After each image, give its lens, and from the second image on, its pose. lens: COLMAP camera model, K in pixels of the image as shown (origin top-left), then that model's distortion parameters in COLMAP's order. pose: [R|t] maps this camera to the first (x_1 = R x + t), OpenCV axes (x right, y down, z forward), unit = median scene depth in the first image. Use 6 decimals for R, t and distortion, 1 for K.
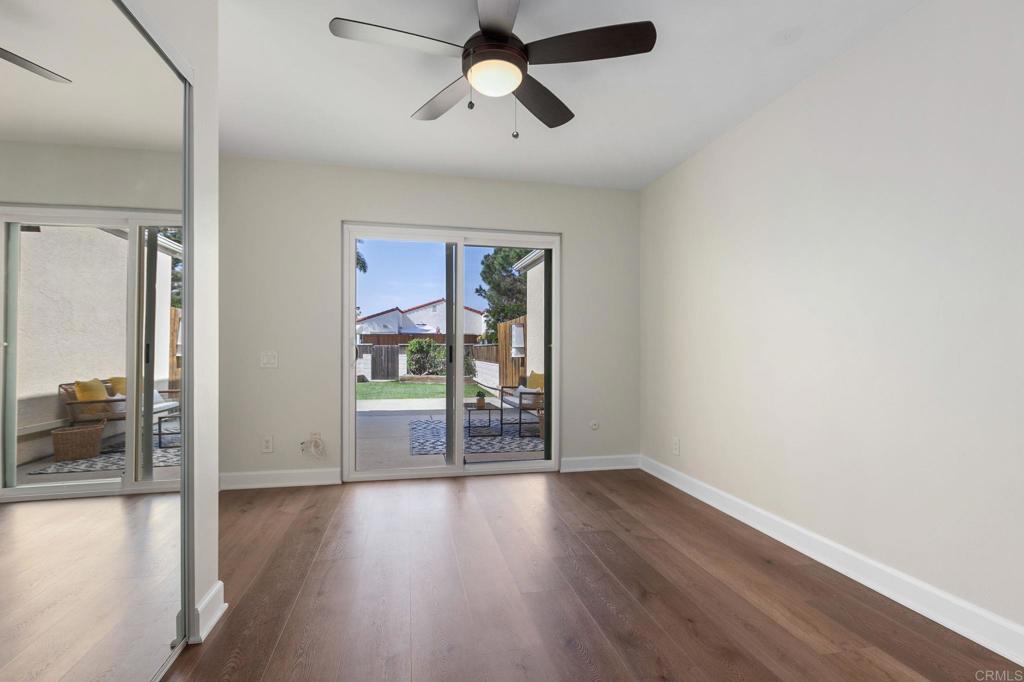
lens RADIAL K [[467.2, 0, 519.9], [0, 467.2, 339.2], [0, 0, 1]] dist [-0.006655, -0.000145]
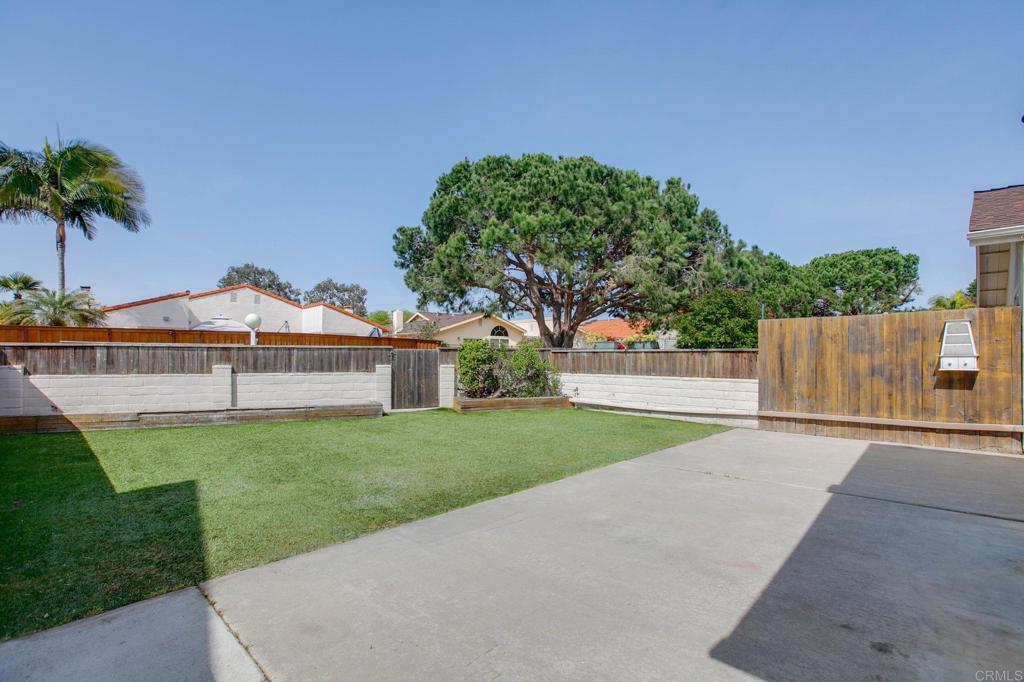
lens RADIAL K [[467.2, 0, 506.4], [0, 467.2, 349.6], [0, 0, 1]] dist [-0.006655, -0.000145]
pose [[0.853158, 0.009074, 0.521573, -1.843196], [-0.015031, 0.999861, 0.007191, 0.030155], [-0.521436, -0.013974, 0.853176, 1.663287]]
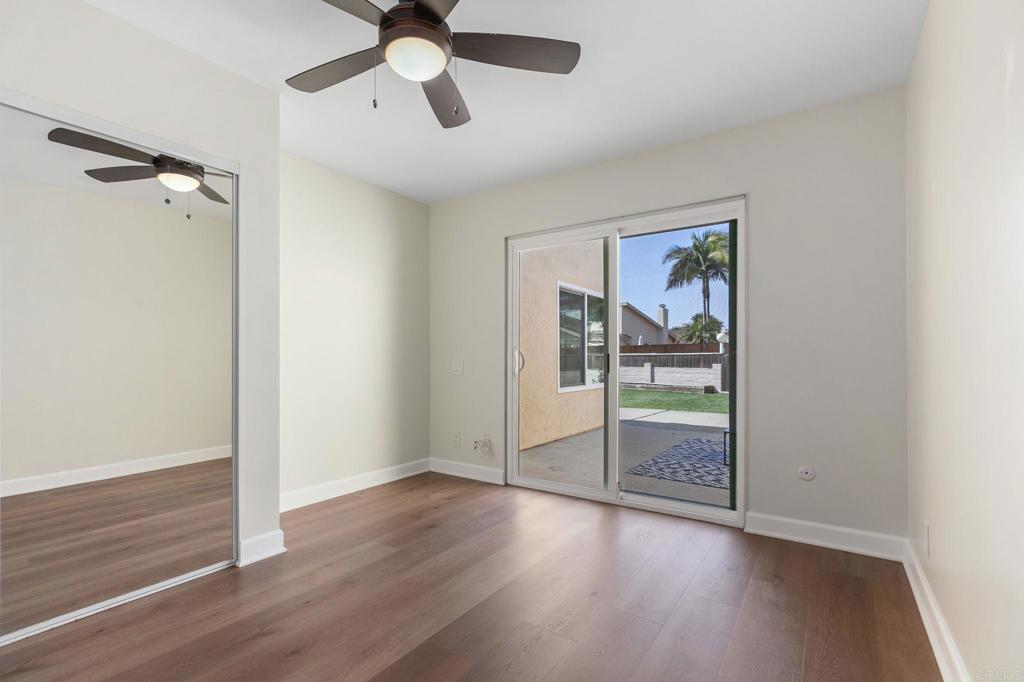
lens RADIAL K [[467.2, 0, 515.3], [0, 467.2, 348.0], [0, 0, 1]] dist [-0.006655, -0.000145]
pose [[0.675101, -0.018470, -0.737494, 0.375728], [0.017526, 0.999806, -0.008996, 0.006908], [0.737517, -0.006852, 0.675294, 0.267406]]
